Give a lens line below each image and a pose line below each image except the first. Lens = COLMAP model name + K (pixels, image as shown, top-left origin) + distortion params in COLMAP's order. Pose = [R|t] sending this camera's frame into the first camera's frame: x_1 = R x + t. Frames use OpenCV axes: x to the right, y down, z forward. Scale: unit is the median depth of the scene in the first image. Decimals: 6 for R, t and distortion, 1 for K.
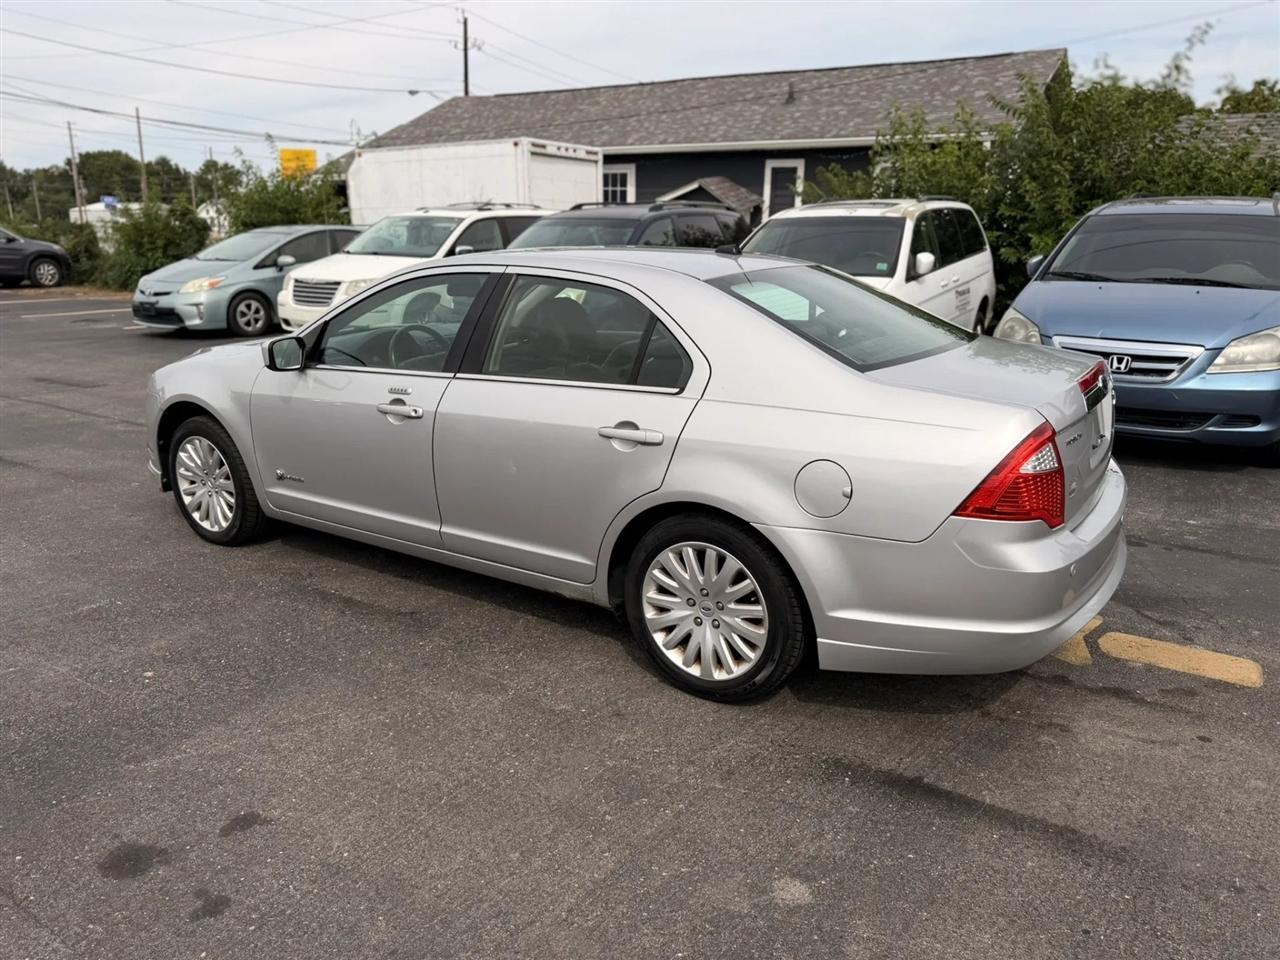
lens RADIAL K [[914.2, 0, 644.4], [0, 914.2, 468.4], [0, 0, 1]] dist [0.016793, -0.026119]
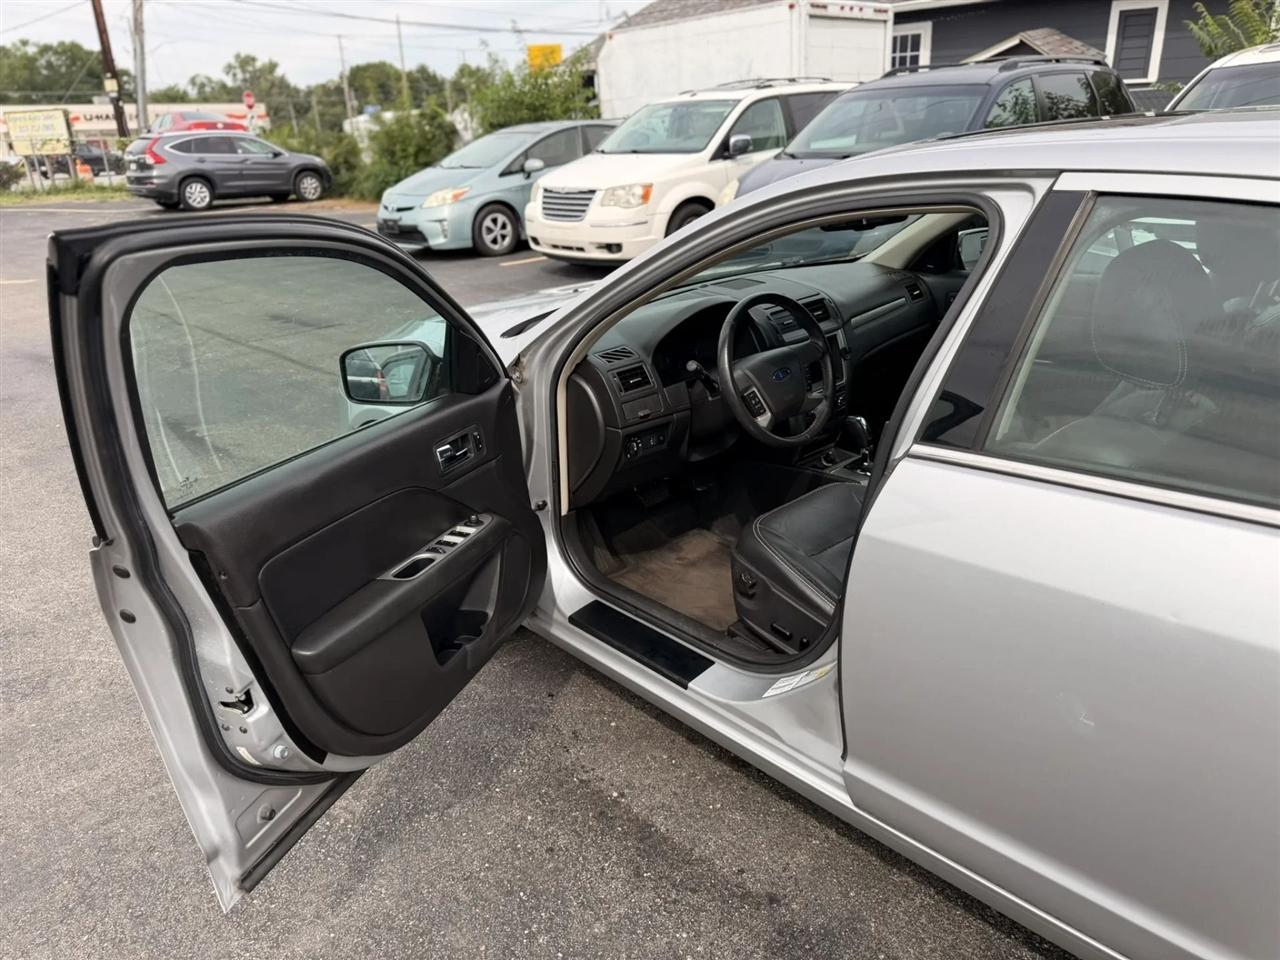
lens RADIAL K [[914.2, 0, 645.2], [0, 914.2, 476.6], [0, 0, 1]] dist [0.016793, -0.026119]
pose [[0.967955, 0.038807, -0.248107, -0.063631], [-0.008957, 0.992694, 0.120322, -0.040117], [0.250964, -0.114244, 0.961231, 0.162782]]
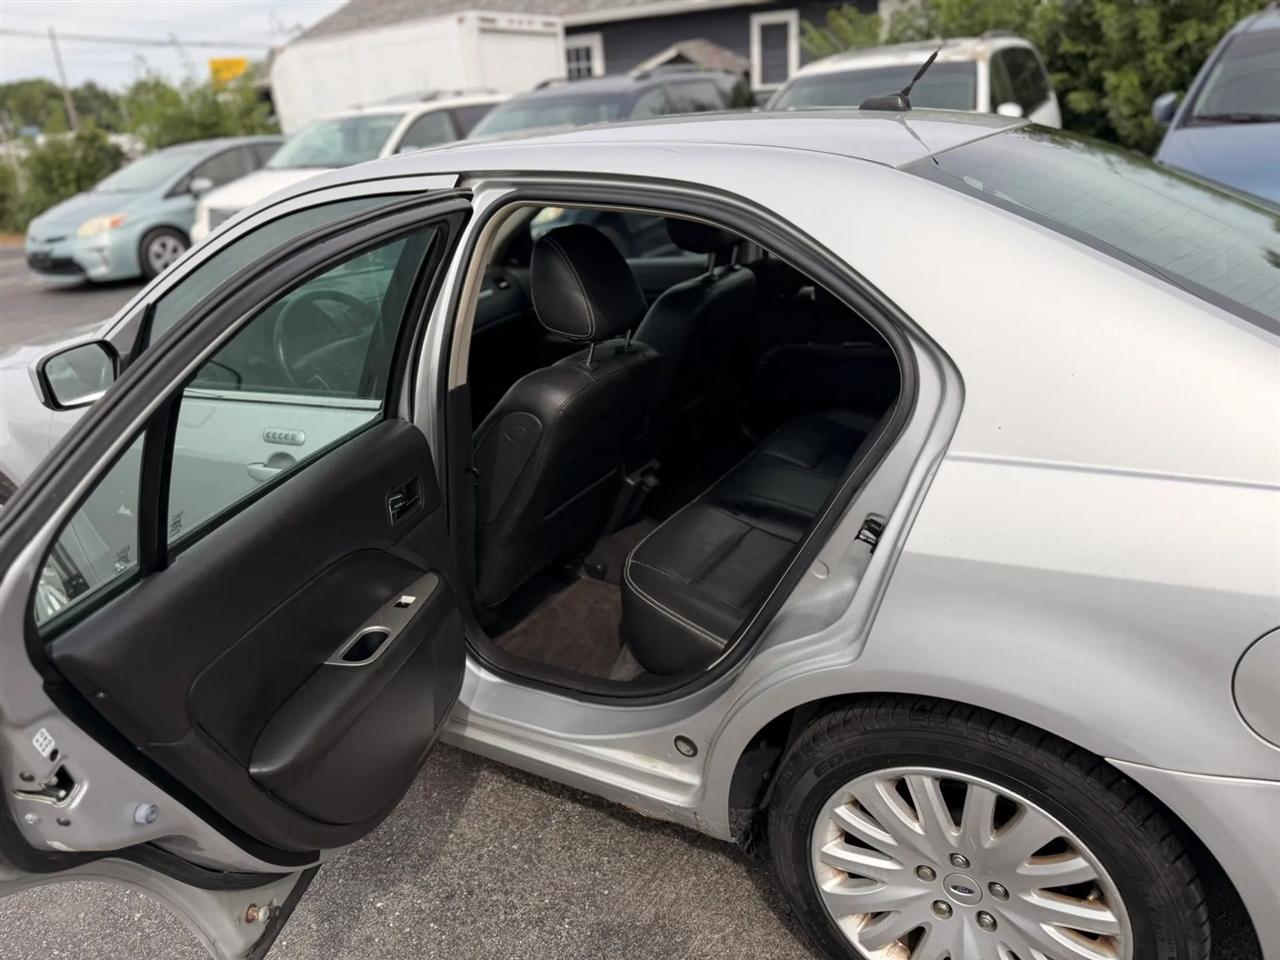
lens RADIAL K [[914.2, 0, 643.0], [0, 914.2, 476.5], [0, 0, 1]] dist [0.016793, -0.026119]
pose [[0.996016, -0.088919, 0.006671, -0.020237], [0.087466, 0.988805, 0.120886, -0.032032], [-0.017345, -0.119821, 0.992644, 0.139896]]
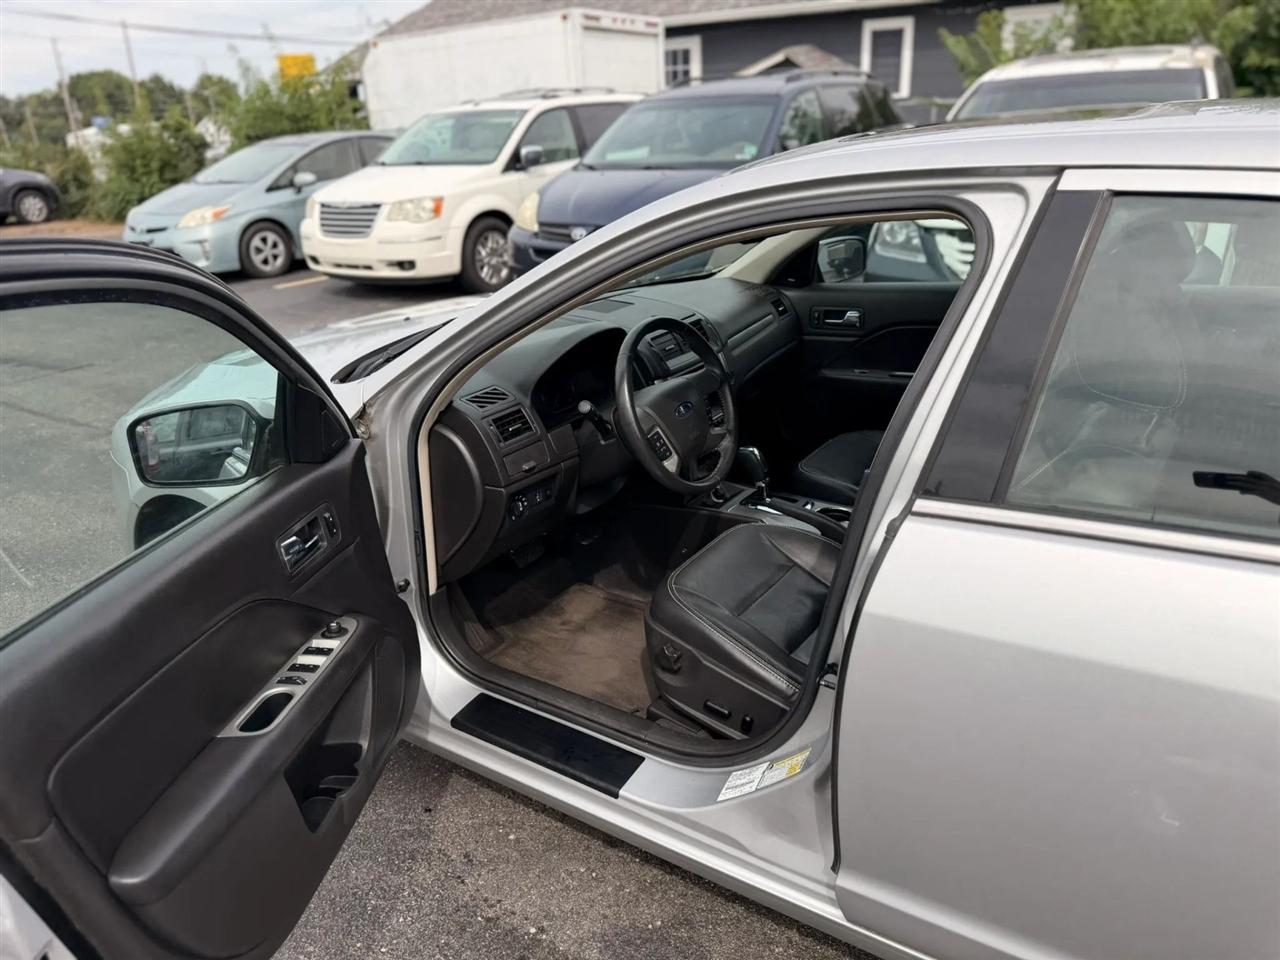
lens RADIAL K [[914.2, 0, 648.9], [0, 914.2, 484.0], [0, 0, 1]] dist [0.016793, -0.026119]
pose [[0.998628, -0.044879, -0.026986, -0.085116], [0.047764, 0.991865, 0.117993, -0.044655], [0.021471, -0.119120, 0.992648, 0.188356]]
